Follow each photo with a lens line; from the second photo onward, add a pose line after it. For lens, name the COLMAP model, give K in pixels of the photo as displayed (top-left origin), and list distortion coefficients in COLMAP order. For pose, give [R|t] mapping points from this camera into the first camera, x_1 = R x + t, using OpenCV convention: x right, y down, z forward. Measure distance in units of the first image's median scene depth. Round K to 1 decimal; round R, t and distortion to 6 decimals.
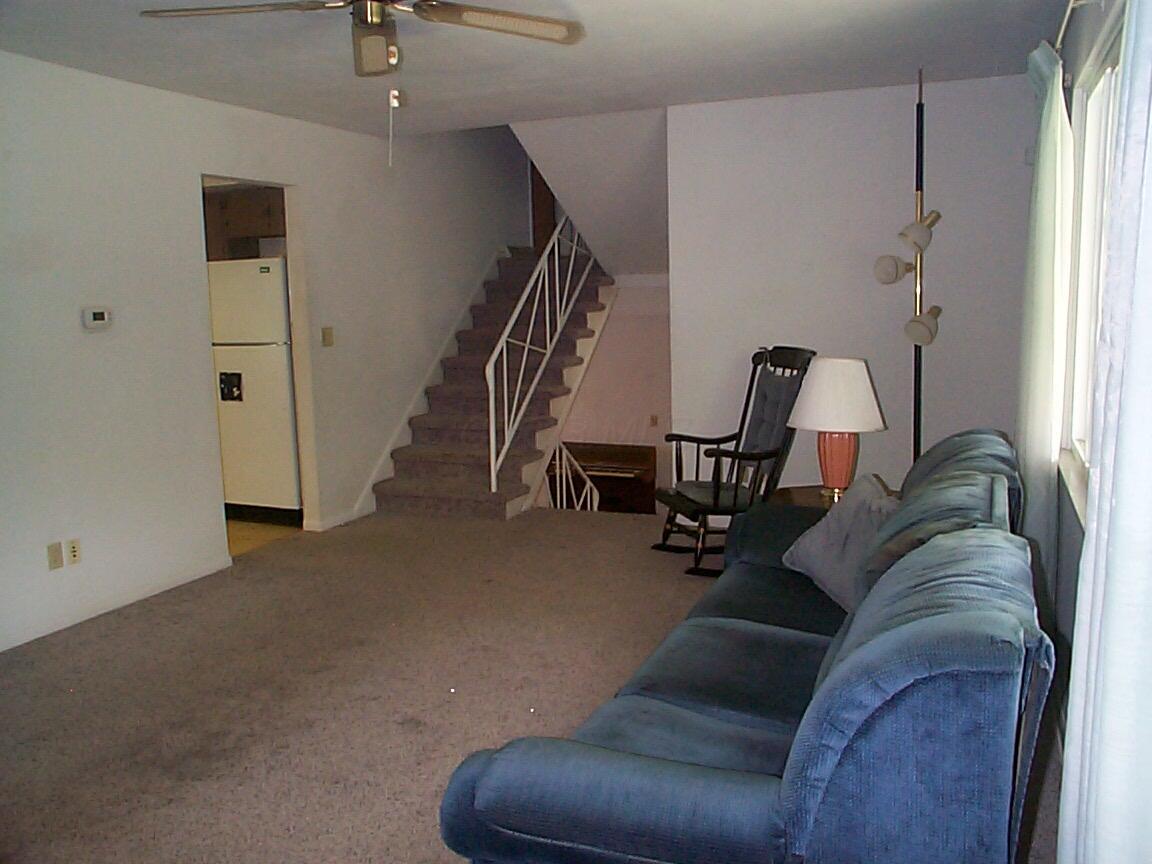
lens RADIAL K [[966.5, 0, 584.7], [0, 966.5, 432.6], [0, 0, 1]] dist [-0.131537, 0.160263]
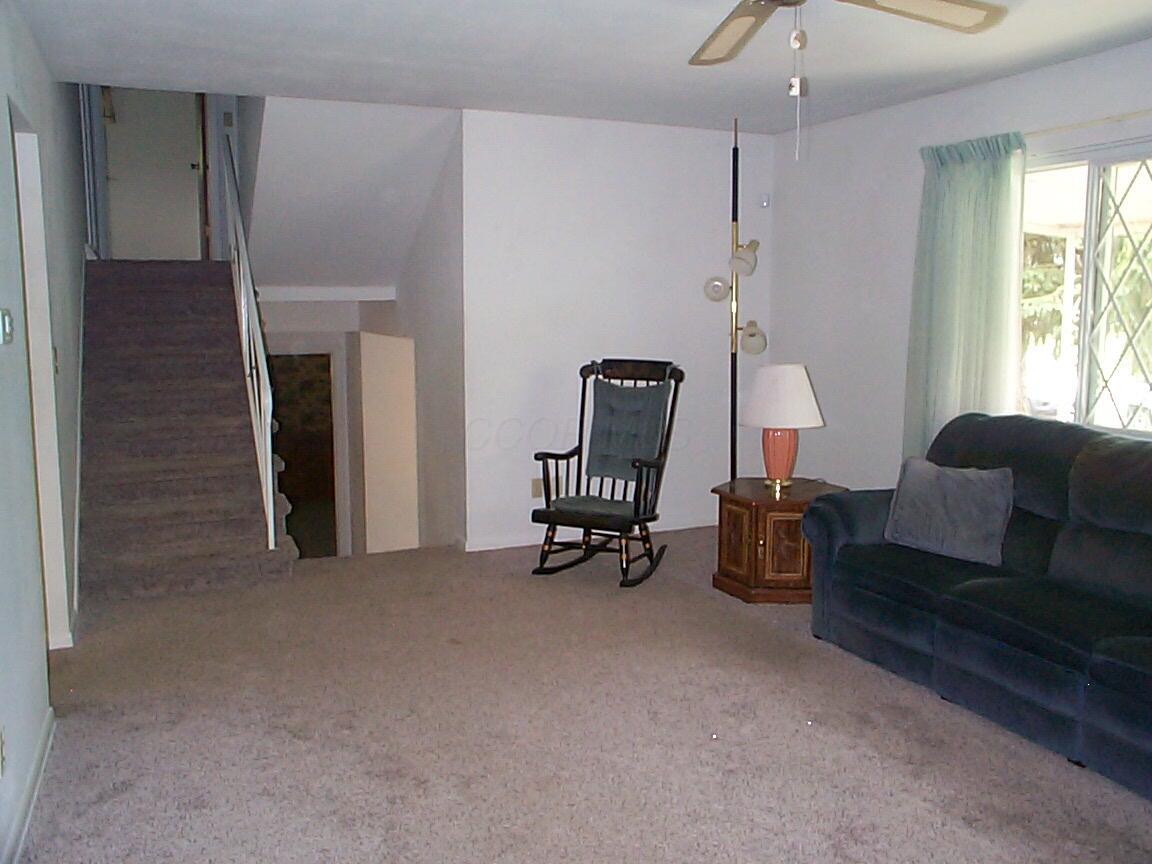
lens RADIAL K [[966.5, 0, 567.8], [0, 966.5, 424.9], [0, 0, 1]] dist [-0.131537, 0.160263]
pose [[0.685286, -0.070323, 0.724870, -0.614056], [0.092632, 0.995660, 0.009021, -0.033298], [-0.722359, 0.060964, 0.688826, 0.325540]]
